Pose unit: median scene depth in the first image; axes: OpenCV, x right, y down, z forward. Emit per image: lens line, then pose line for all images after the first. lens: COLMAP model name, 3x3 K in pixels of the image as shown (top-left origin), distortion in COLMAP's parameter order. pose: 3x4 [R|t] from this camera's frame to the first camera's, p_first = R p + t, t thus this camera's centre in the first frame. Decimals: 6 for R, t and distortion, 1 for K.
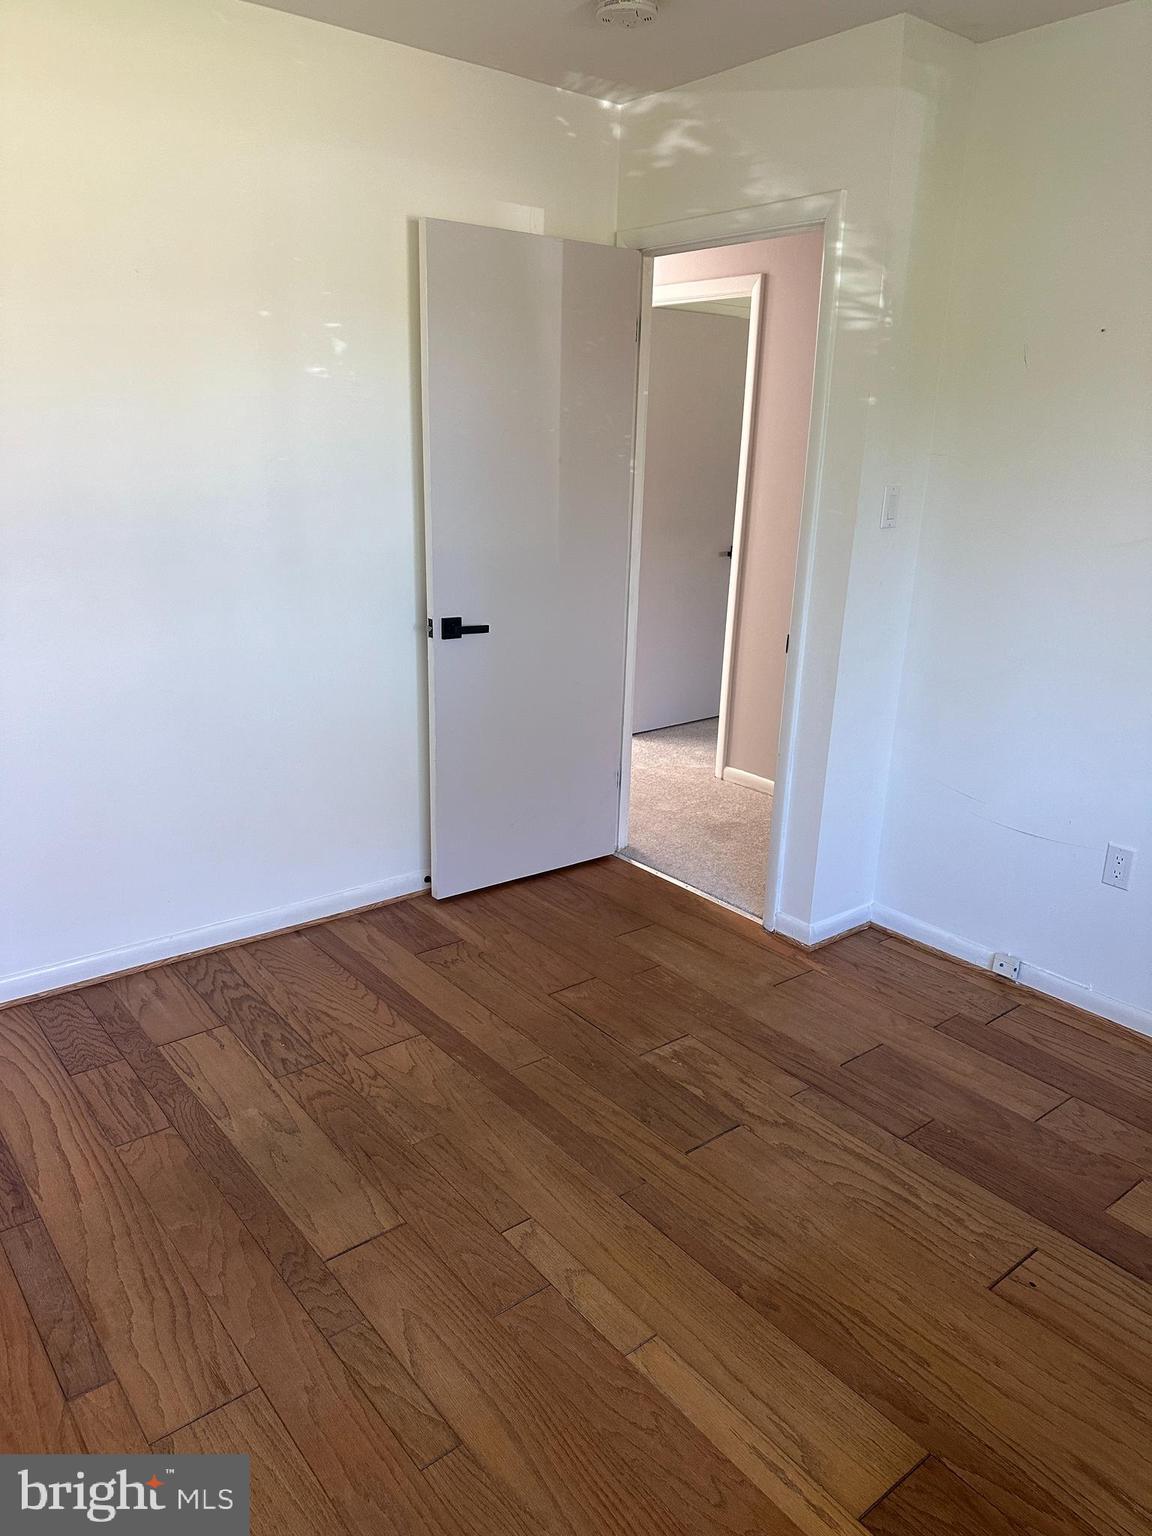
lens RADIAL K [[1087.2, 0, 574.4], [0, 1087.2, 767.5], [0, 0, 1]] dist [-0.020488, -0.014130]
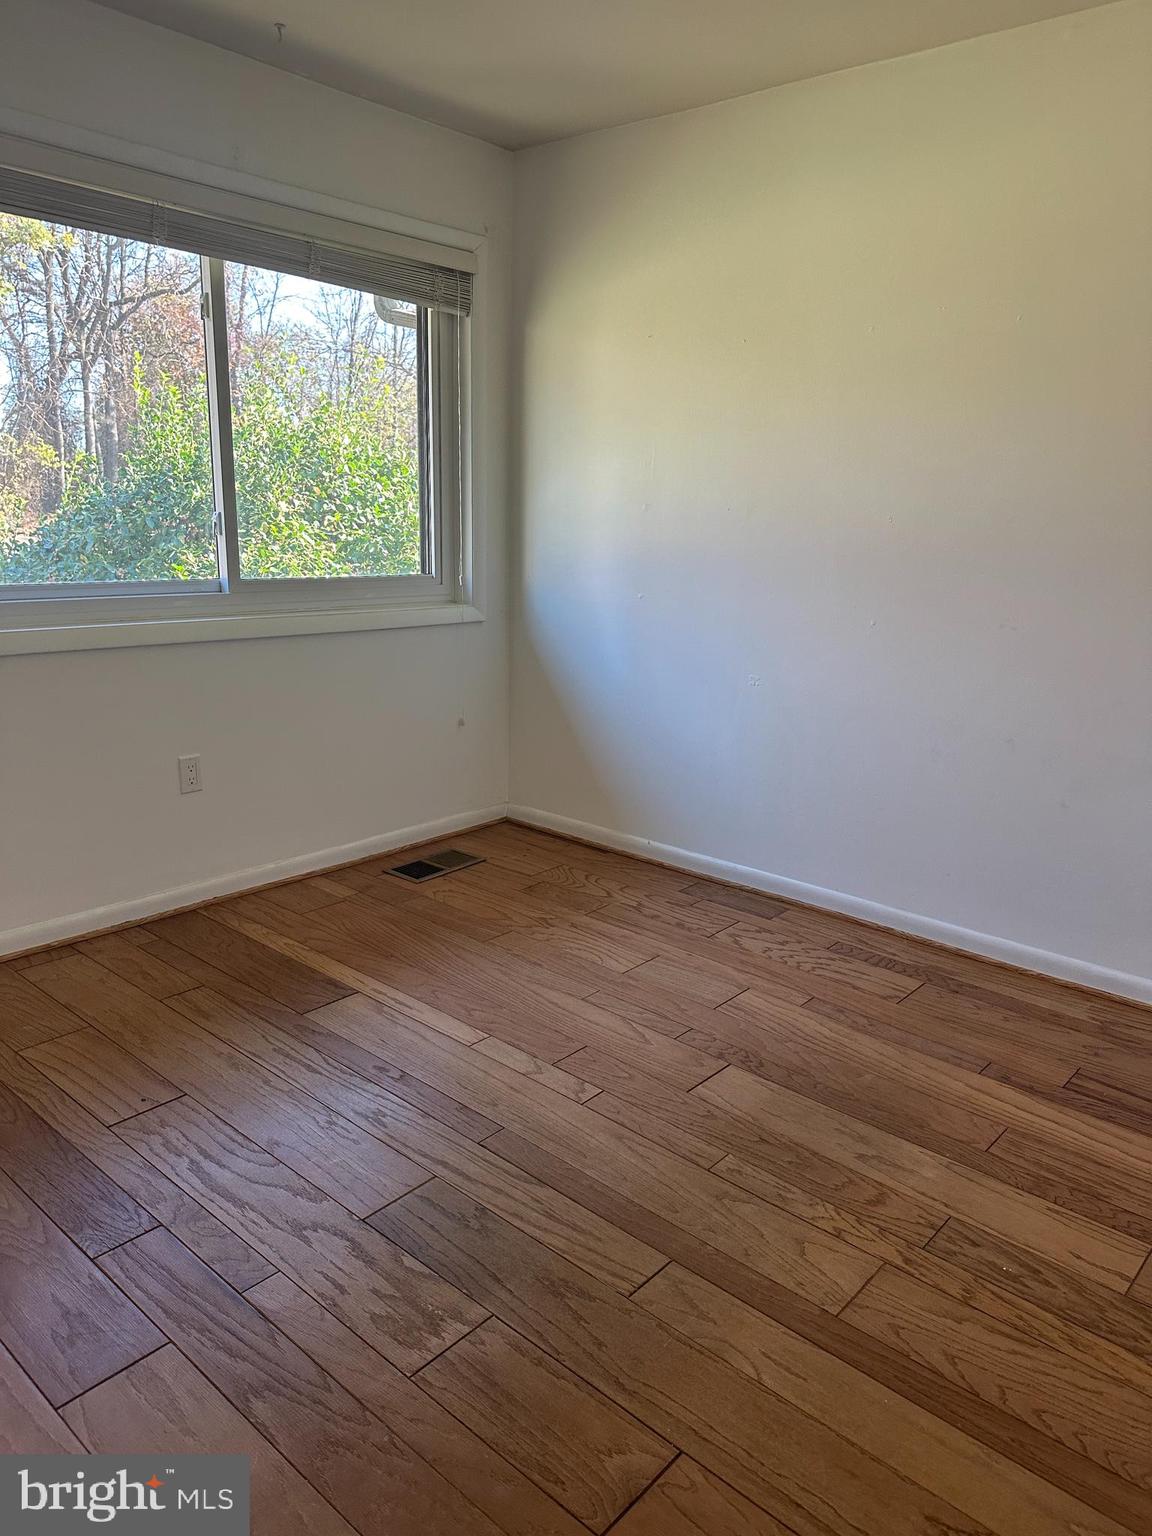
lens RADIAL K [[1087.2, 0, 580.1], [0, 1087.2, 772.7], [0, 0, 1]] dist [-0.020488, -0.014130]
pose [[-0.984745, -0.016782, -0.173192, 0.141164], [-0.102131, 0.861596, 0.497214, -0.377911], [0.140877, 0.507318, -0.850166, 1.563191]]
